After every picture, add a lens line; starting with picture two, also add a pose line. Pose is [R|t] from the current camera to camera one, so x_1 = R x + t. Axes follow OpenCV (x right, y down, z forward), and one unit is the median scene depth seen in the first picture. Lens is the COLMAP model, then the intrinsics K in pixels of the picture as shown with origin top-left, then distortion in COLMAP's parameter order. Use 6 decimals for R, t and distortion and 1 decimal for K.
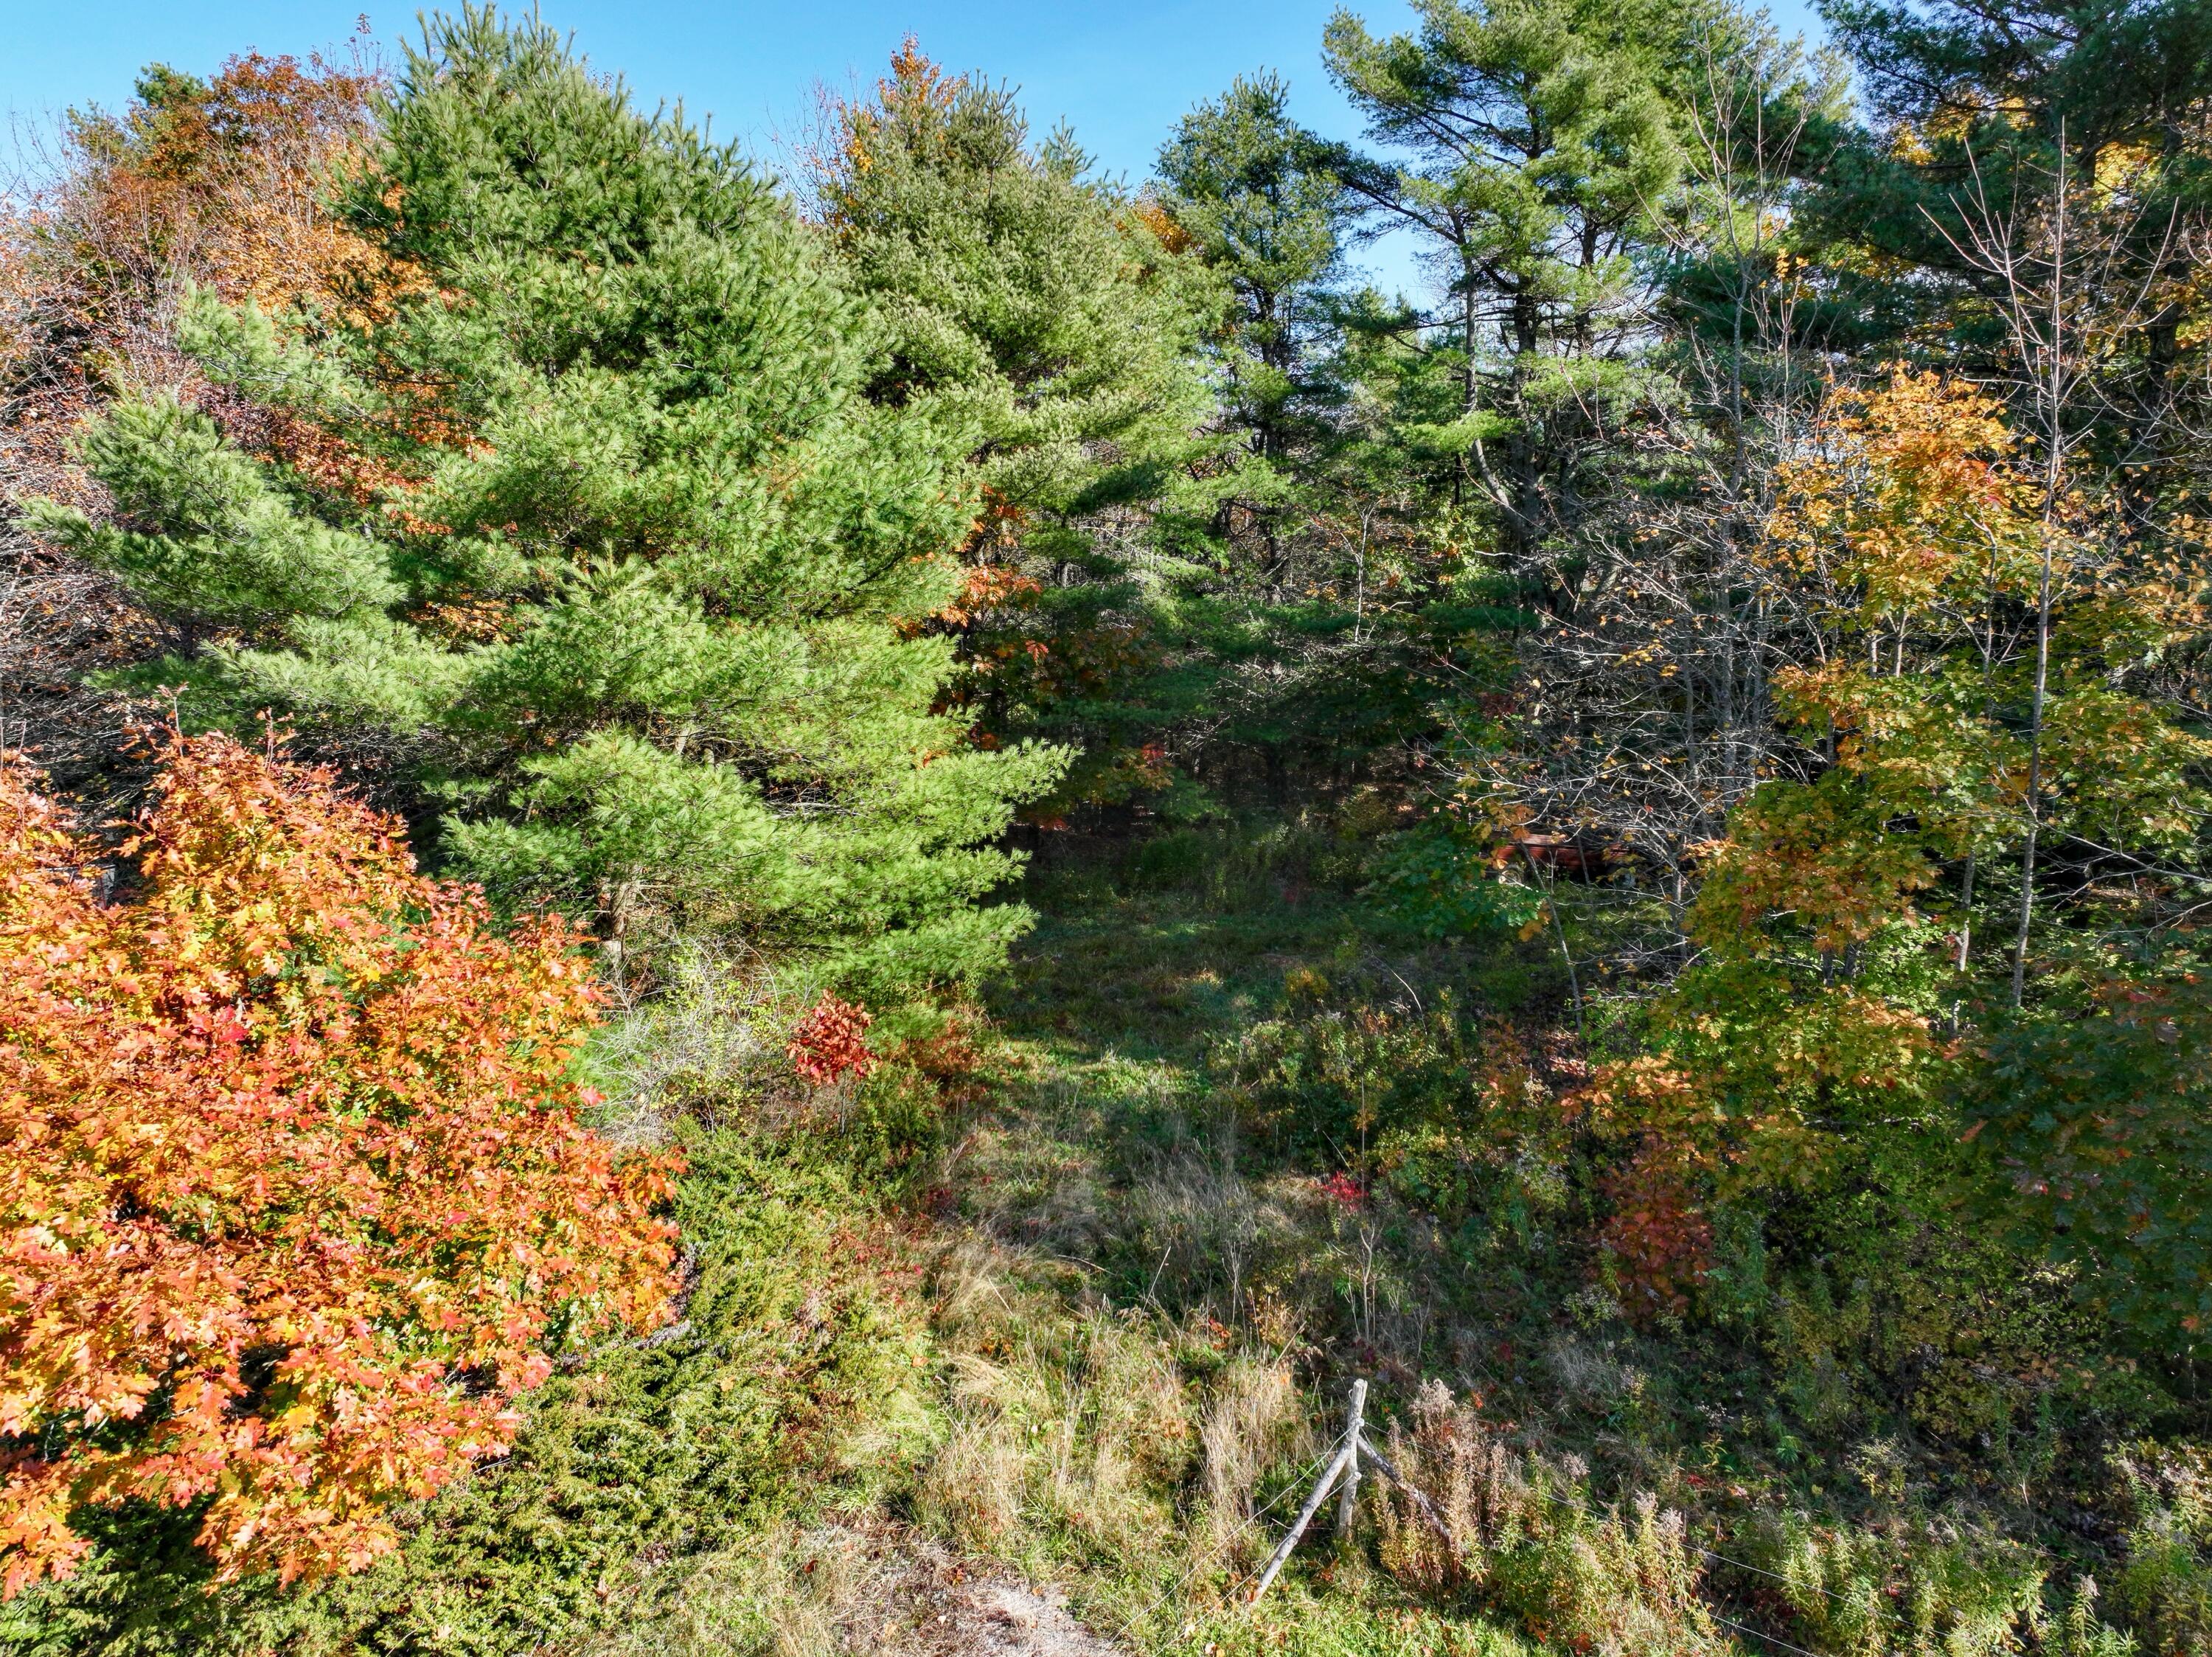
lens RADIAL K [[1545.9, 0, 1117.1], [0, 1545.9, 820.7], [0, 0, 1]] dist [0.000109, 0.007254]
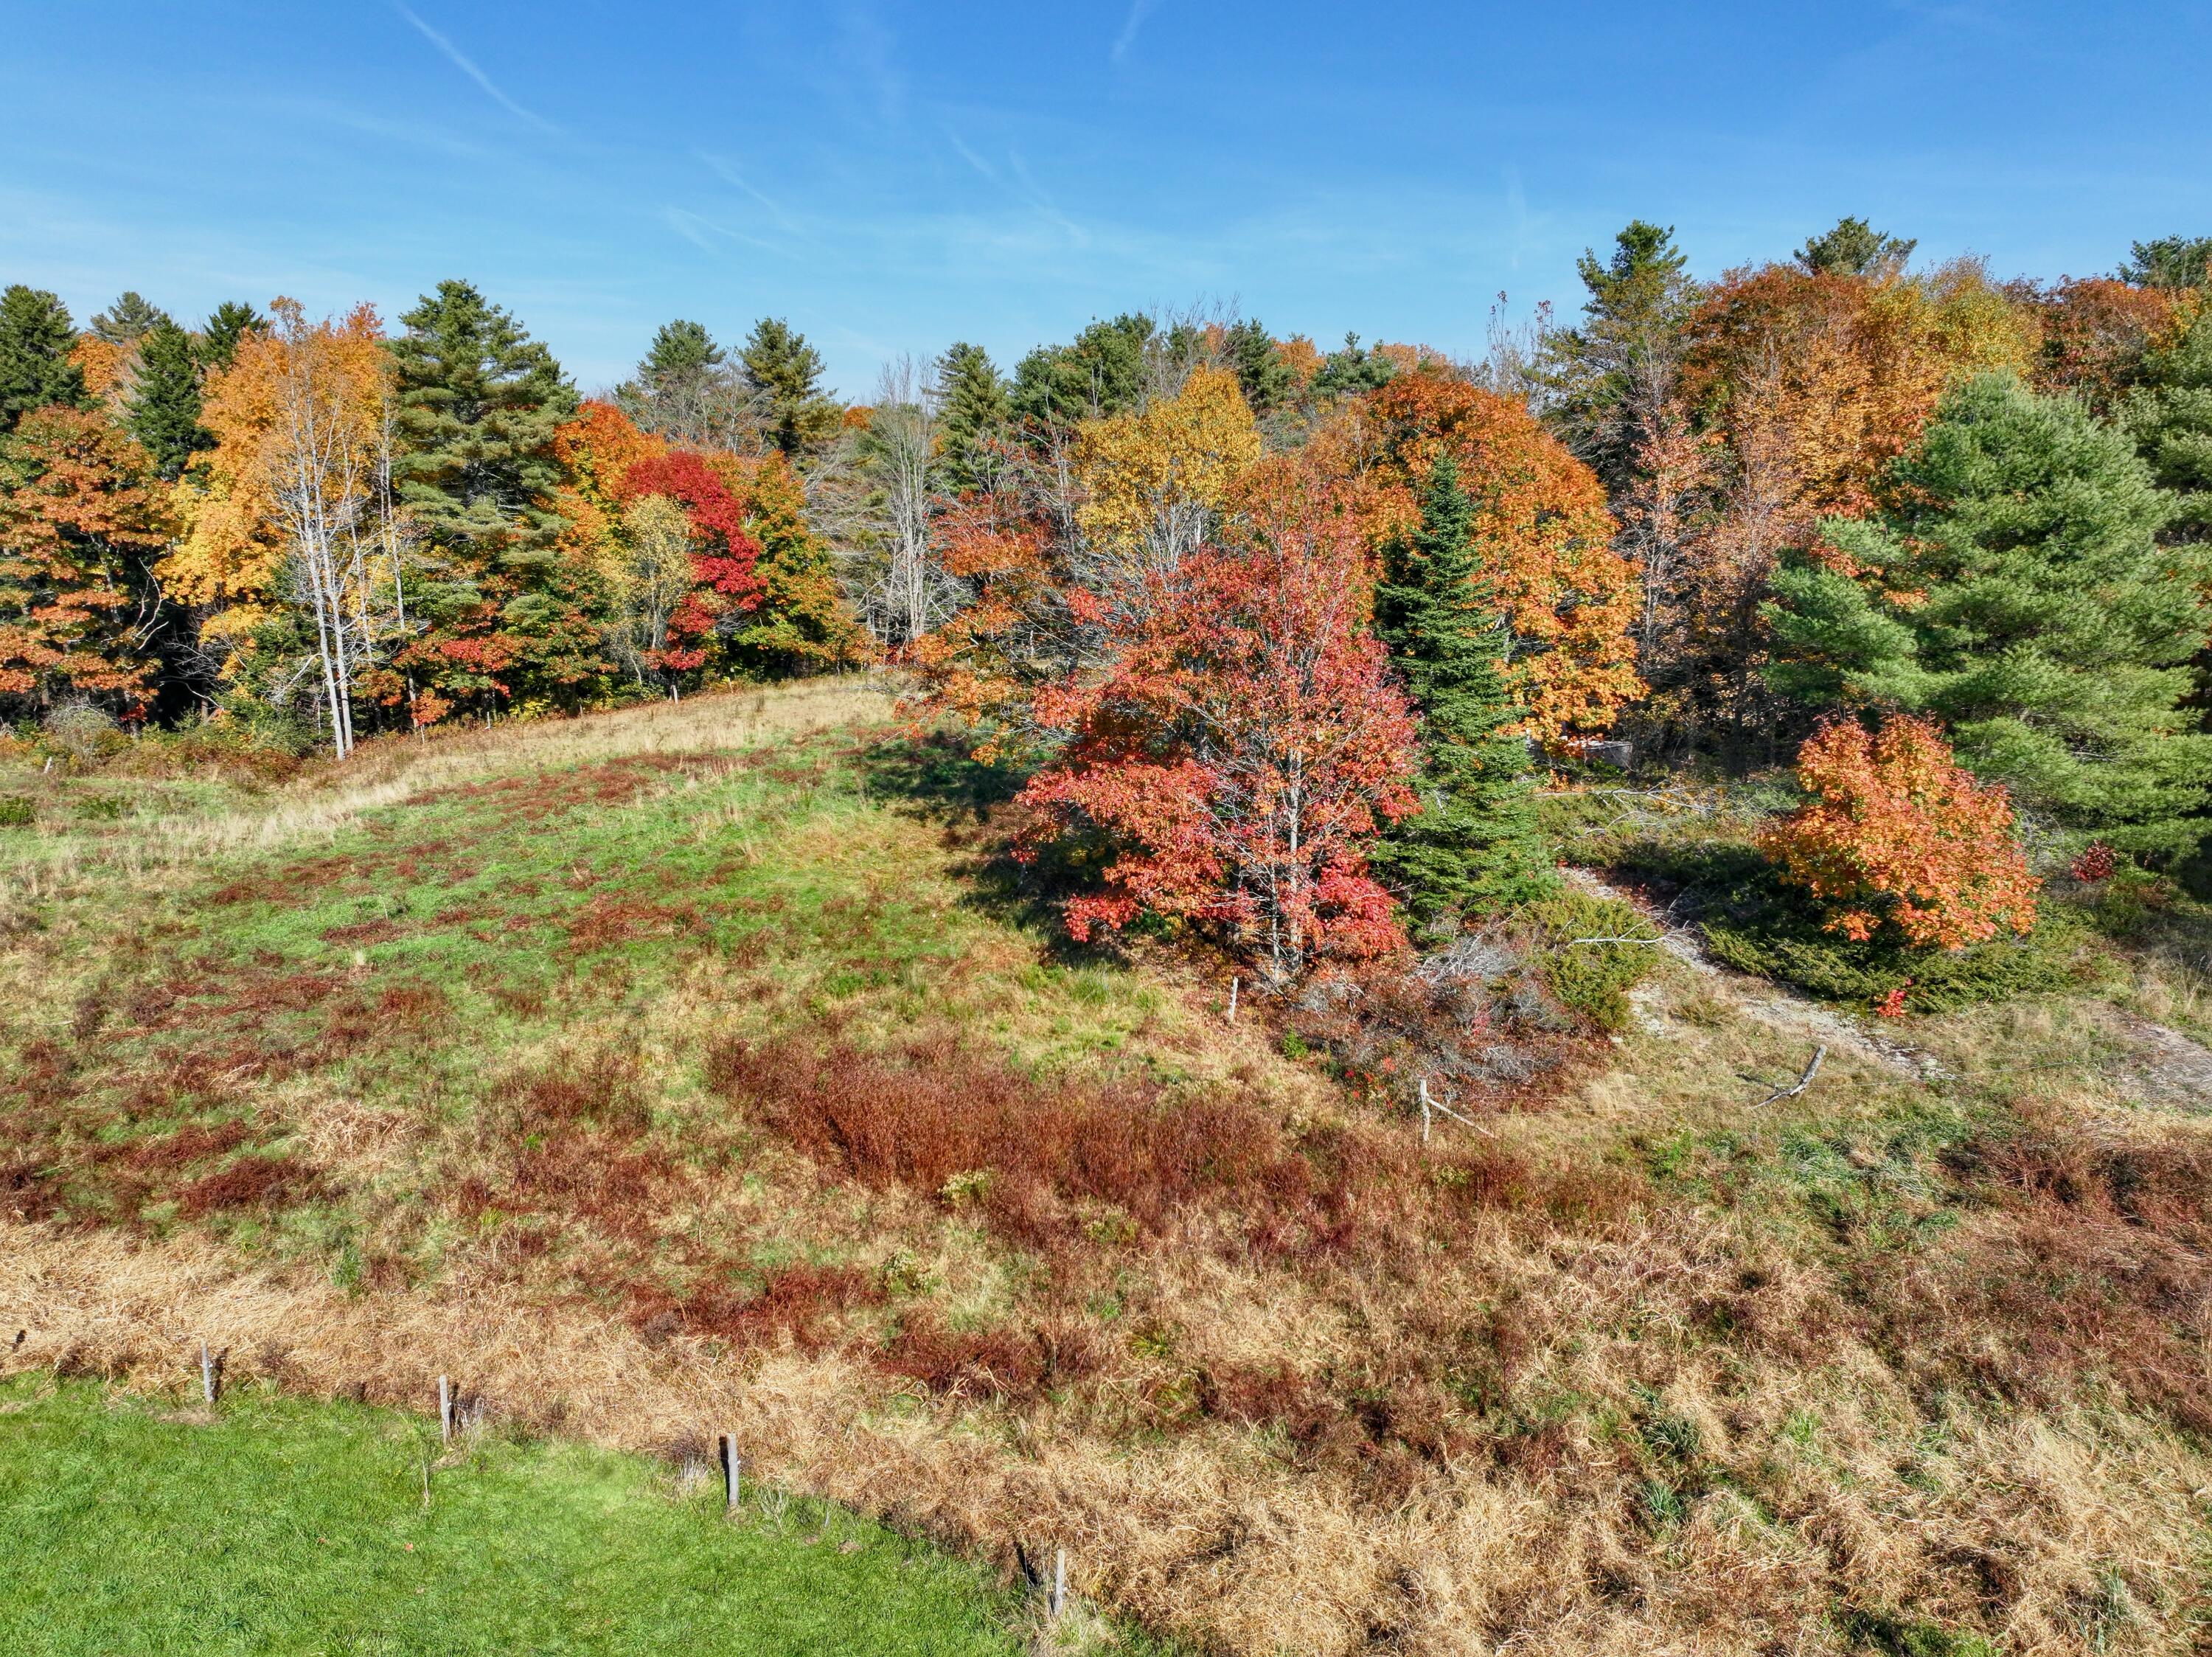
lens RADIAL K [[1544.1, 0, 1117.2], [0, 1544.1, 828.1], [0, 0, 1]] dist [0.000570, 0.008494]
pose [[0.755291, 0.139515, -0.640368, 0.159171], [-0.098721, 0.990150, 0.099283, 0.011012], [0.647912, -0.011770, 0.761624, -1.502092]]
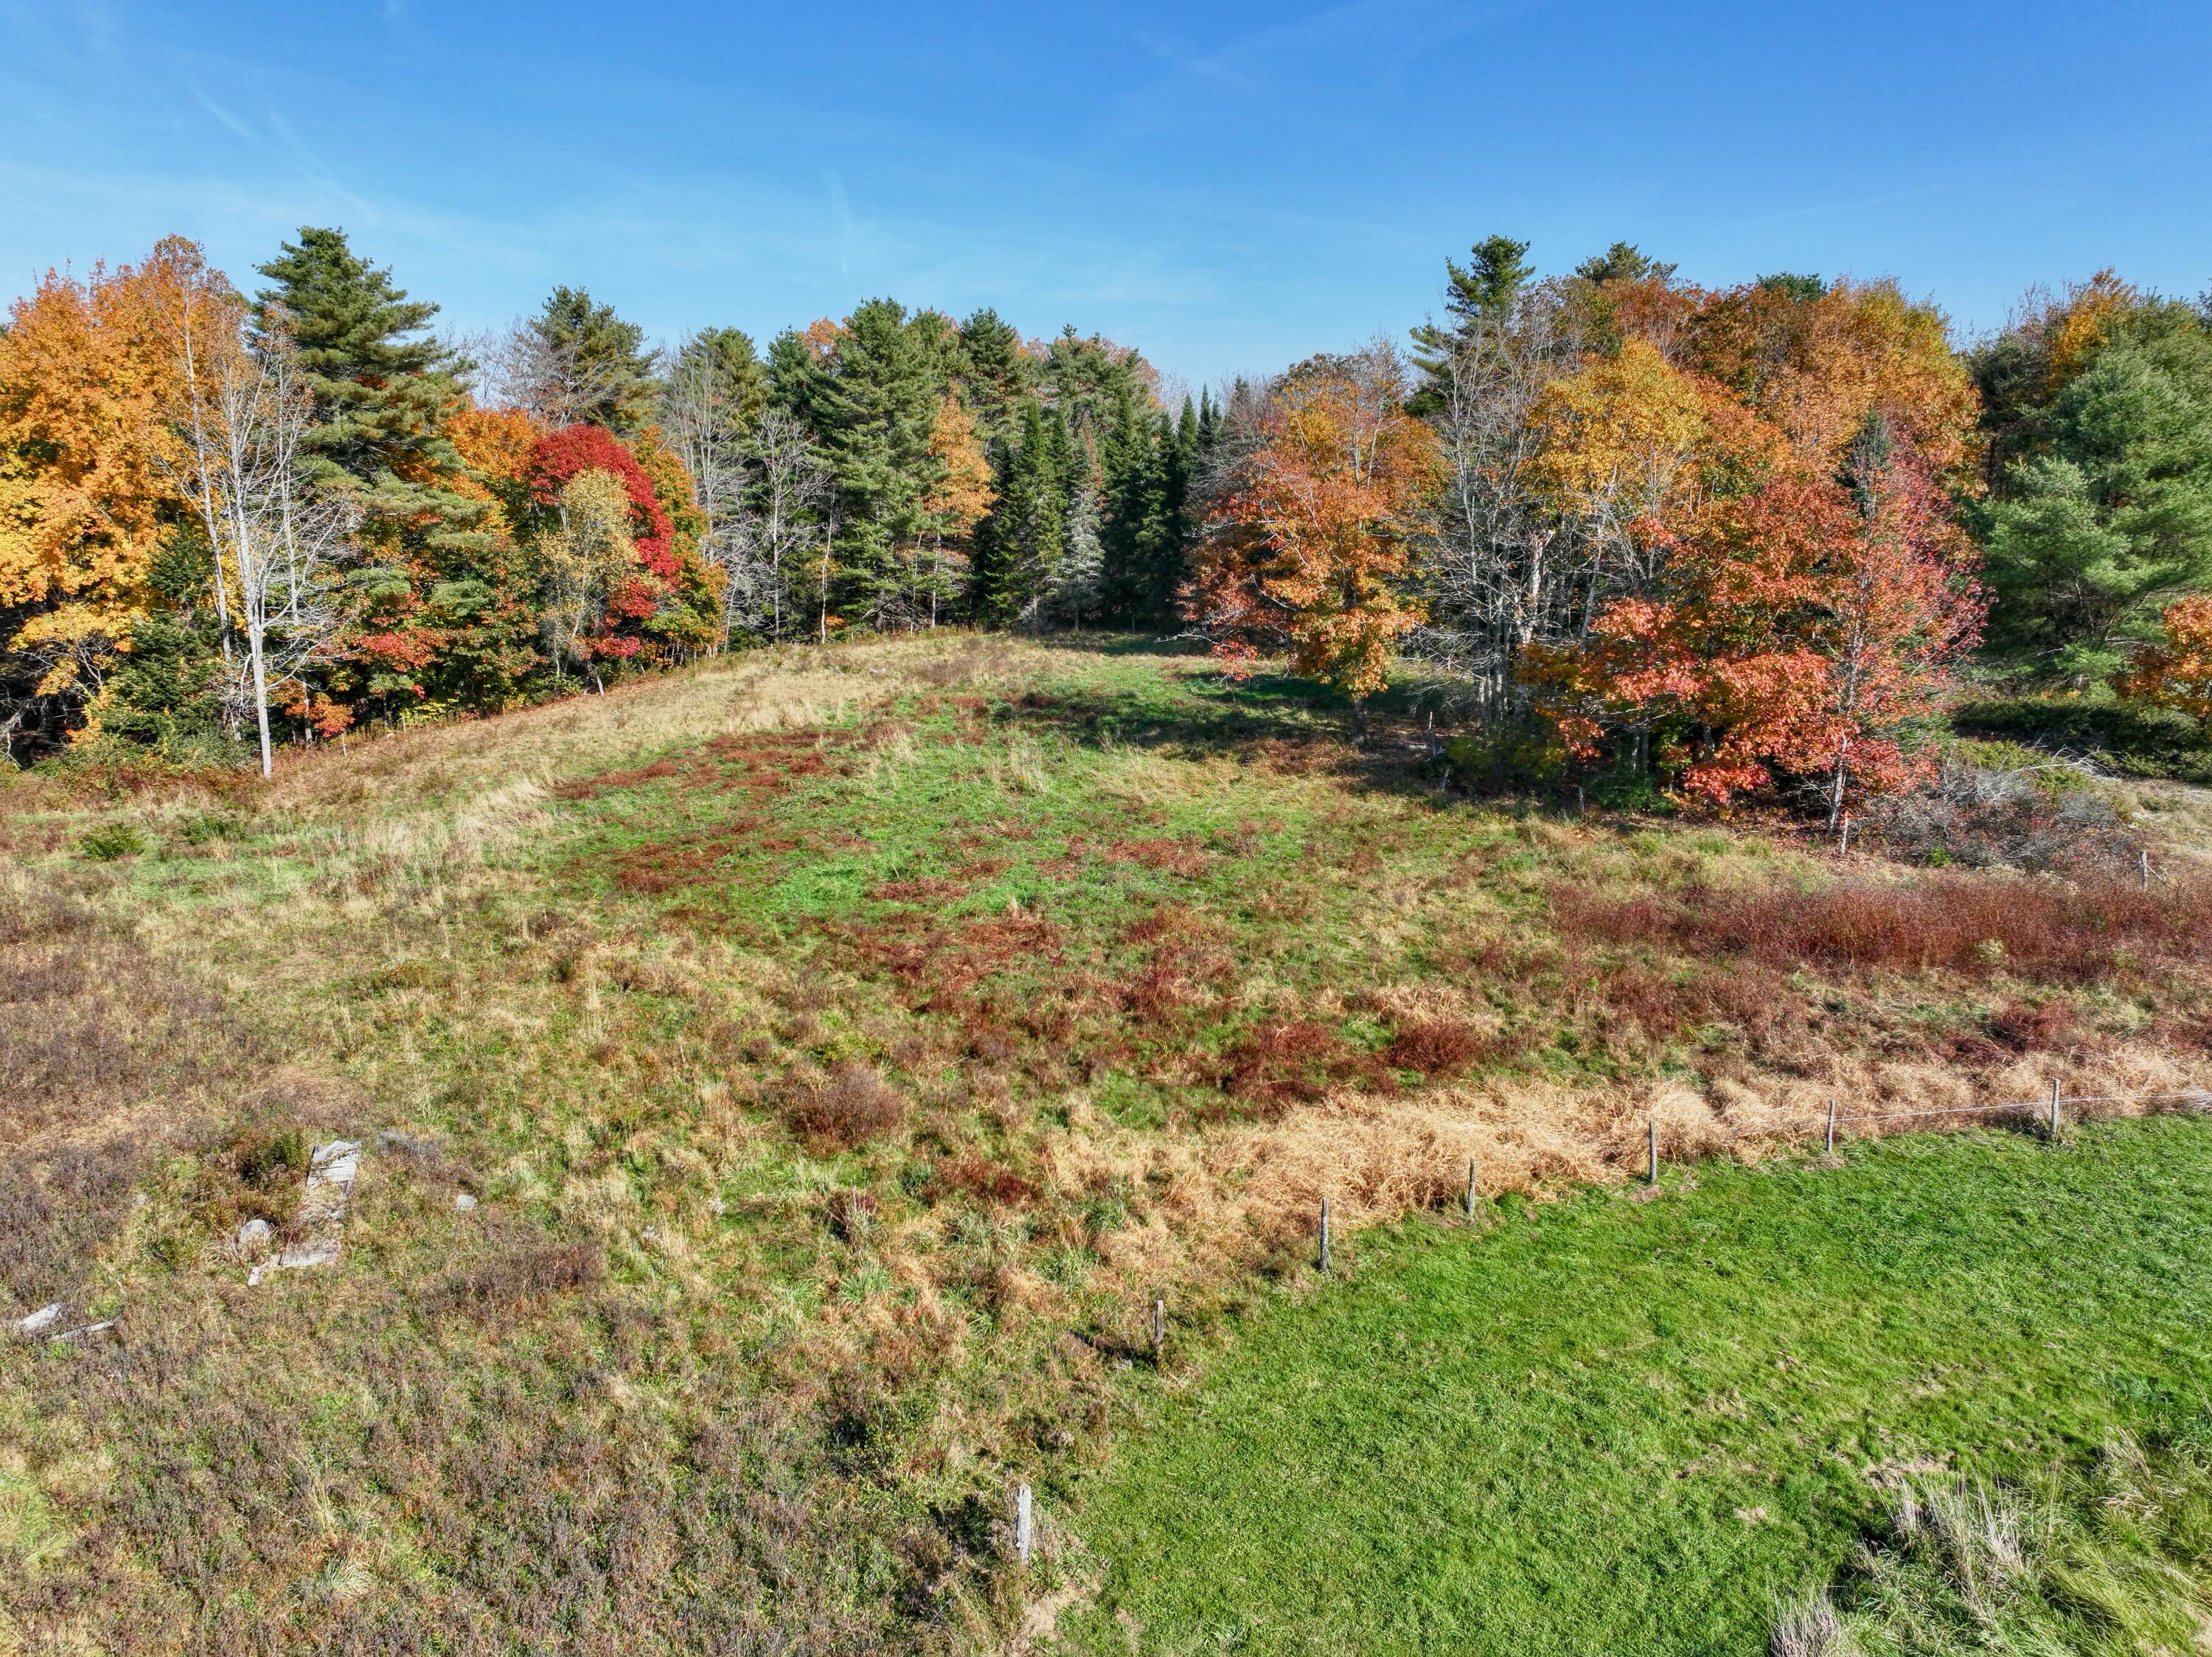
lens RADIAL K [[1541.1, 0, 1118.6], [0, 1541.1, 827.3], [0, 0, 1]] dist [-0.003999, 0.020060]
pose [[0.950890, 0.059894, -0.303679, -1.380055], [-0.039612, 0.996580, 0.072517, 0.268865], [0.306984, -0.056927, 0.950011, -2.690394]]
